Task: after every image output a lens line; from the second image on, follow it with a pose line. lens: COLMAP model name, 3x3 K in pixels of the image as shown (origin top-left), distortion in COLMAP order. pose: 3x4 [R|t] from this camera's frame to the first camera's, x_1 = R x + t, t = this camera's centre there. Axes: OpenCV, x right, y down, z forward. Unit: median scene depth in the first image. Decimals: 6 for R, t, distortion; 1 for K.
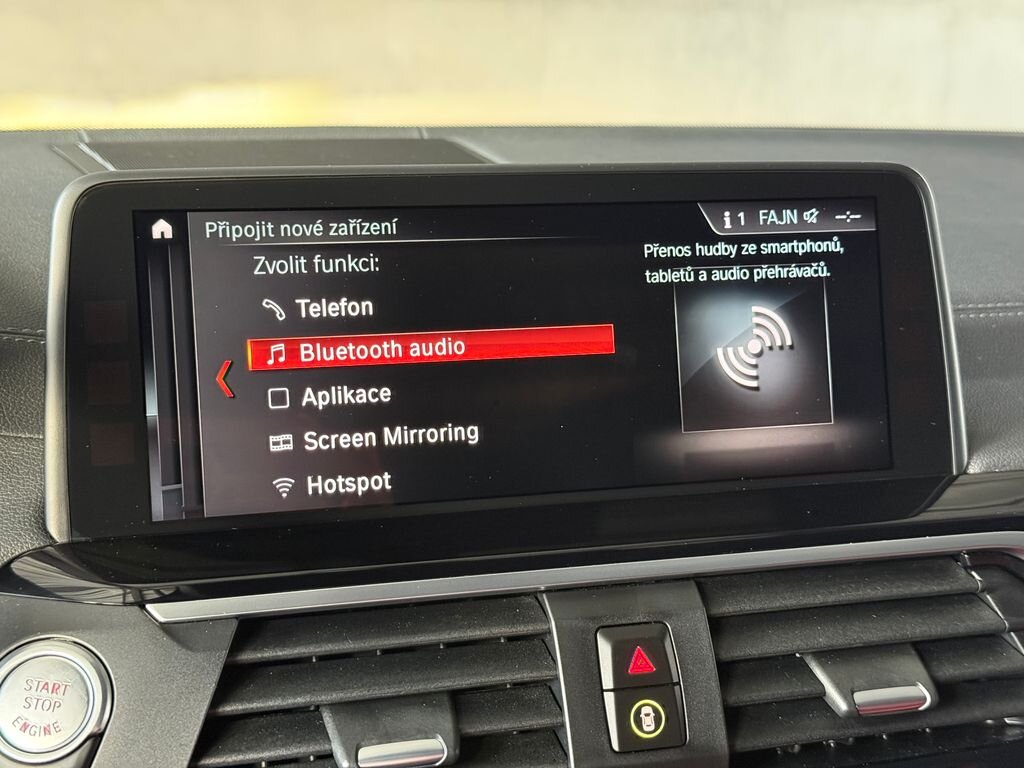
lens RADIAL K [[1488.2, 0, 501.1], [0, 1488.2, 397.1], [0, 0, 1]] dist [0.095810, 0.000000]
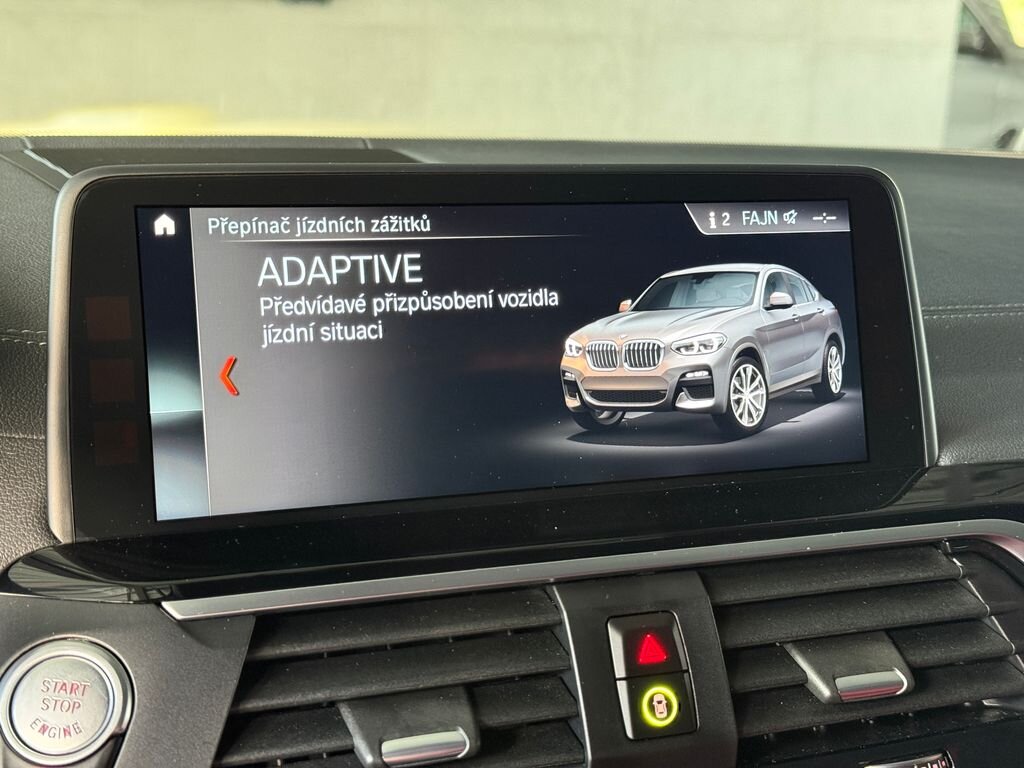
lens RADIAL K [[1488.2, 0, 509.6], [0, 1488.2, 387.8], [0, 0, 1]] dist [0.095810, 0.000000]
pose [[0.995500, -0.007981, 0.094429, -0.094568], [0.010321, 0.999651, -0.024312, 0.022223], [-0.094202, 0.025177, 0.995235, -0.005127]]
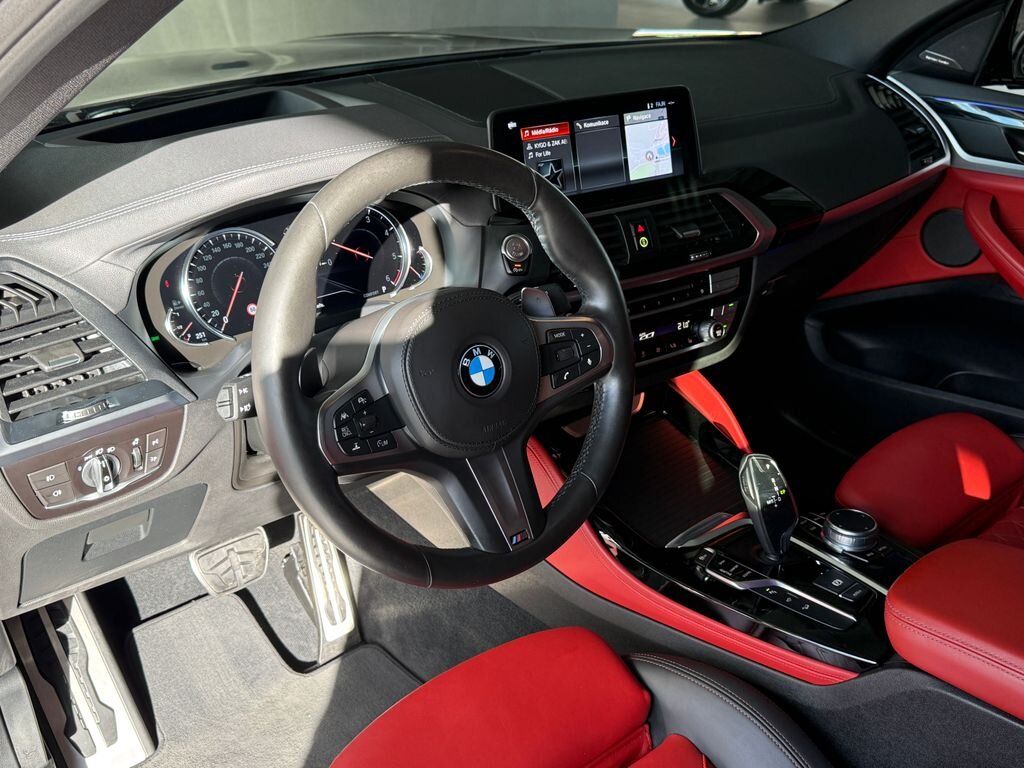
lens RADIAL K [[984.4, 0, 506.3], [0, 984.4, 398.3], [0, 0, 1]] dist [0.082489, 0.000000]
pose [[0.961117, -0.136468, 0.240065, -0.933059], [0.076486, 0.966899, 0.243427, -0.054060], [-0.265339, -0.215600, 0.939740, -1.464412]]
